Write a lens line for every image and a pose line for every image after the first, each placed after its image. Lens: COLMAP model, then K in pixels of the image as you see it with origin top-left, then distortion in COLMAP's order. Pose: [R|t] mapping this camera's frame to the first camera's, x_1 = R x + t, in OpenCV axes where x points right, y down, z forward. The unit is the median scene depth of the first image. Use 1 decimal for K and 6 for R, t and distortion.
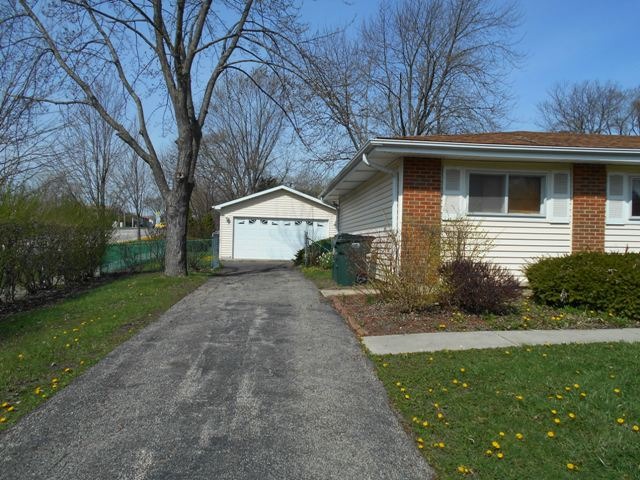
lens RADIAL K [[504.0, 0, 320.1], [0, 504.0, 241.8], [0, 0, 1]] dist [-0.050801, -0.000147]
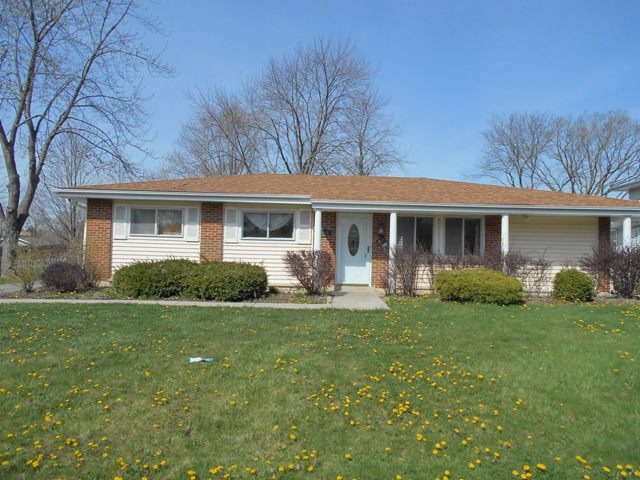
lens RADIAL K [[504.0, 0, 320.5], [0, 504.0, 240.8], [0, 0, 1]] dist [-0.050801, -0.000147]
pose [[0.994098, 0.011078, -0.107921, 1.028998], [-0.018541, 0.997486, -0.068391, 0.057672], [0.106892, 0.069988, 0.991804, -0.459433]]
